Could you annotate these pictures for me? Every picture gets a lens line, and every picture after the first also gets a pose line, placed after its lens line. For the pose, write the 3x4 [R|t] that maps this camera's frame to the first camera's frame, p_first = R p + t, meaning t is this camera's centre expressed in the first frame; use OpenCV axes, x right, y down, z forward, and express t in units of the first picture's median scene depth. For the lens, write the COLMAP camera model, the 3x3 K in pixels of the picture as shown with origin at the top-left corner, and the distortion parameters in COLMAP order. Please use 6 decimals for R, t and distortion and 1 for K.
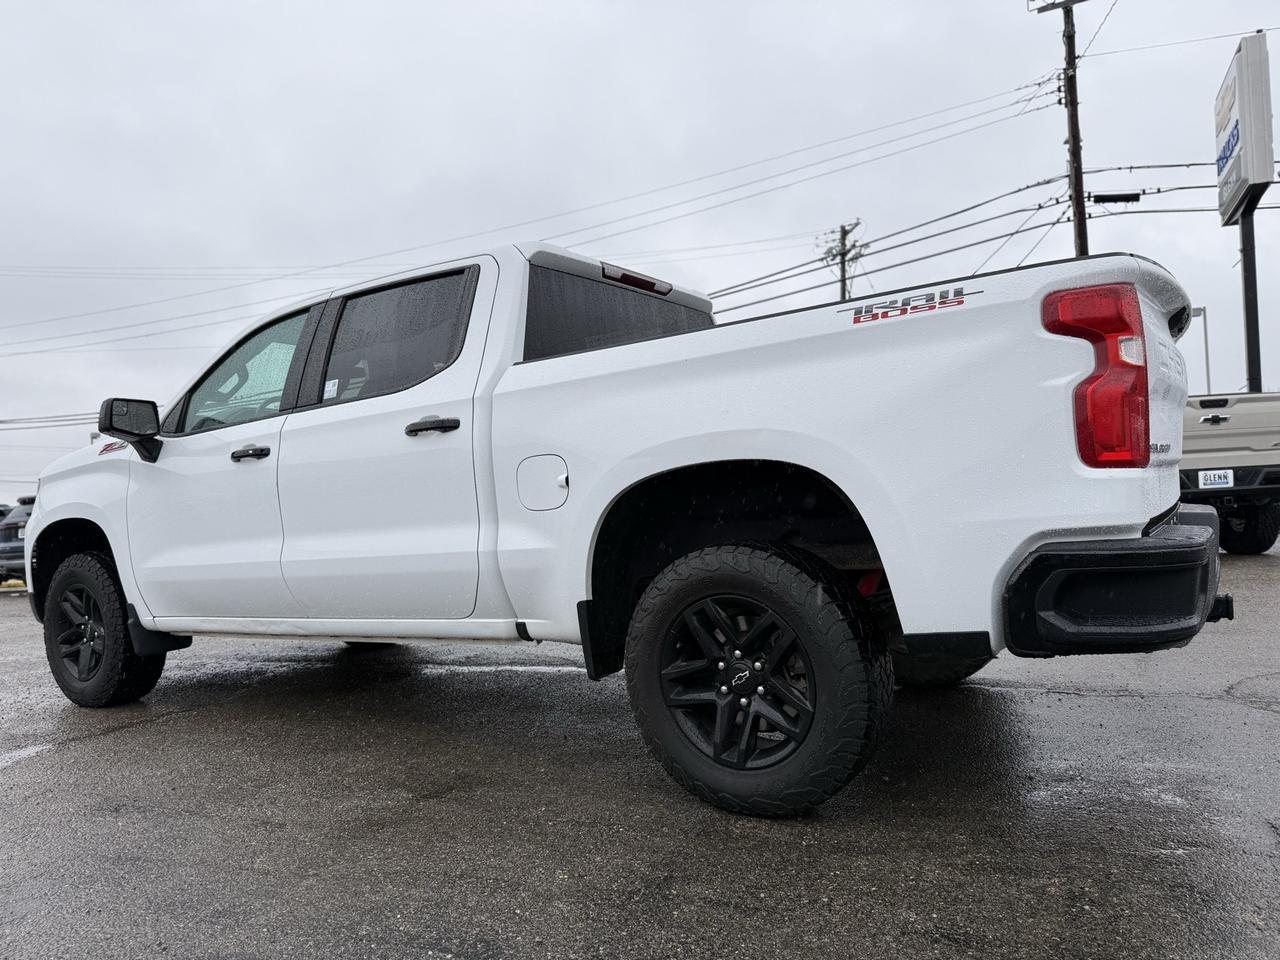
lens RADIAL K [[884.6, 0, 640.0], [0, 884.6, 480.0], [0, 0, 1]] dist [0.106229, -0.147665]
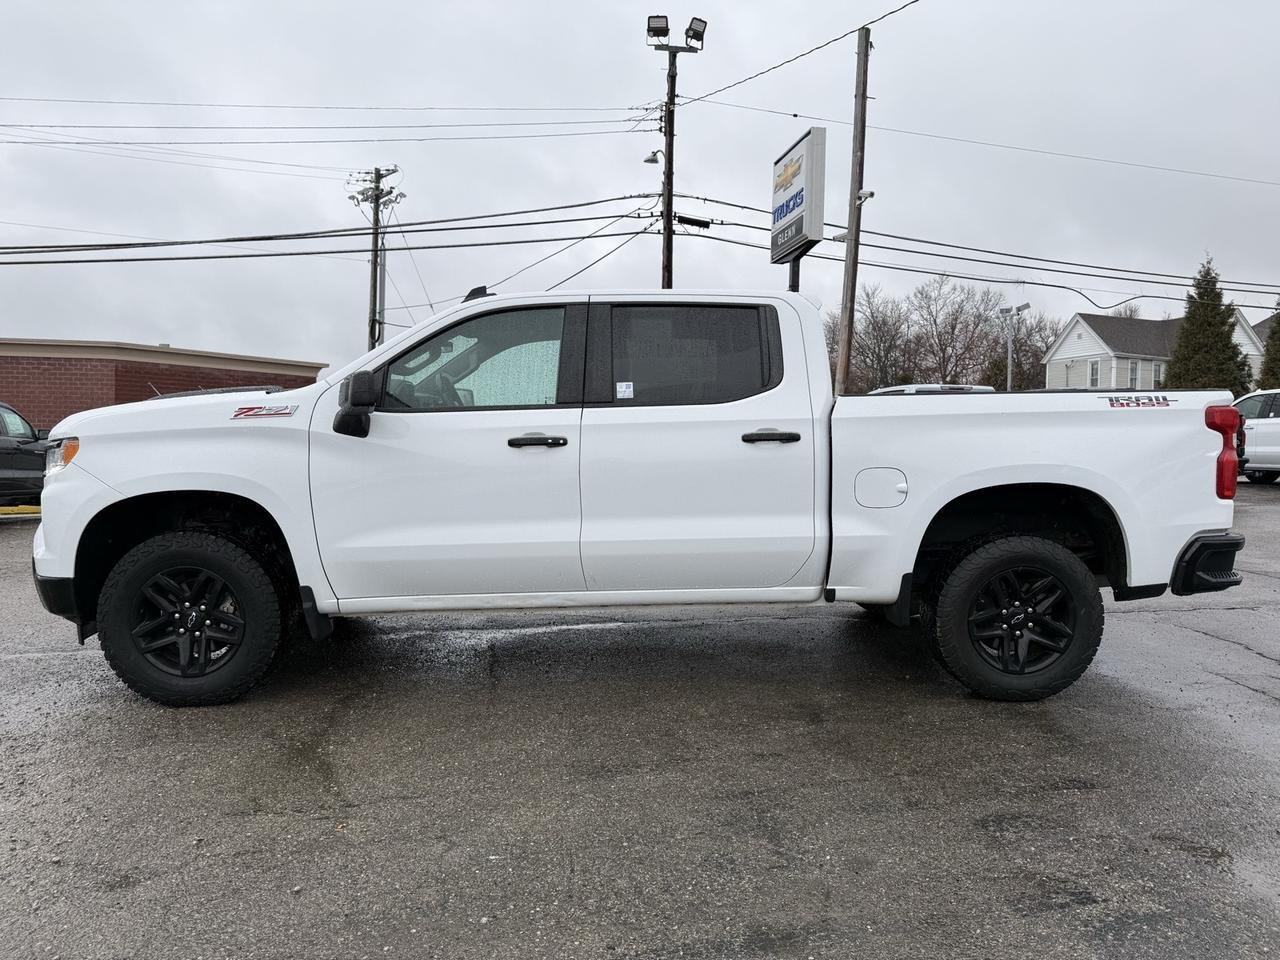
lens RADIAL K [[884.6, 0, 640.0], [0, 884.6, 480.0], [0, 0, 1]] dist [0.106229, -0.147665]
pose [[0.819033, 0.023686, 0.573257, -0.813802], [-0.059655, 0.997248, 0.044027, -0.032541], [-0.570636, -0.070257, 0.818192, 0.054614]]
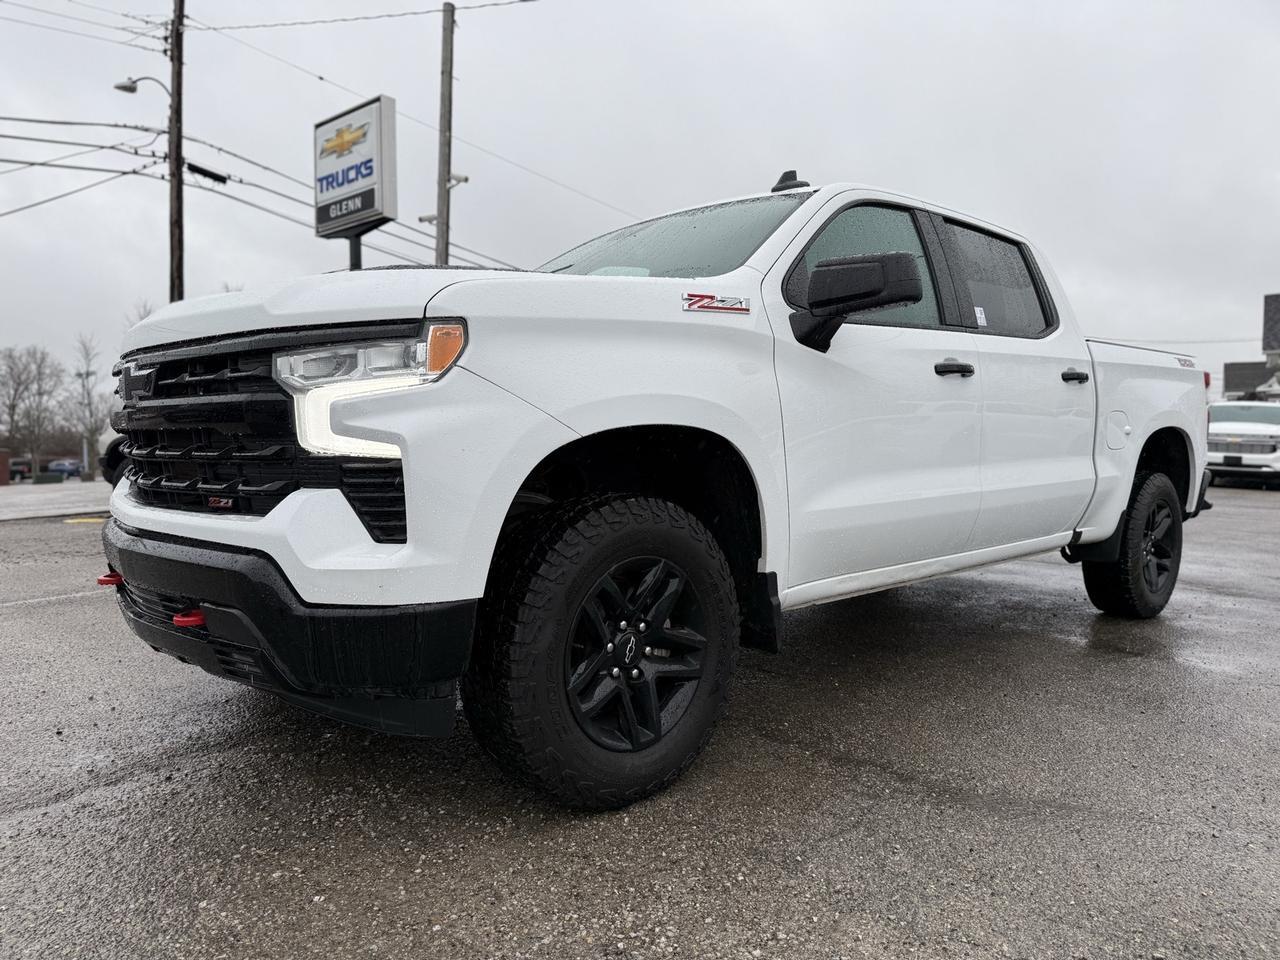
lens RADIAL K [[903.6, 0, 640.0], [0, 903.6, 480.0], [0, 0, 1]] dist [0.002384, -0.002248]
pose [[0.256297, 0.014060, 0.966496, -1.179846], [-0.033022, 0.999438, -0.005782, 0.080627], [-0.966034, -0.030434, 0.256617, 0.926431]]
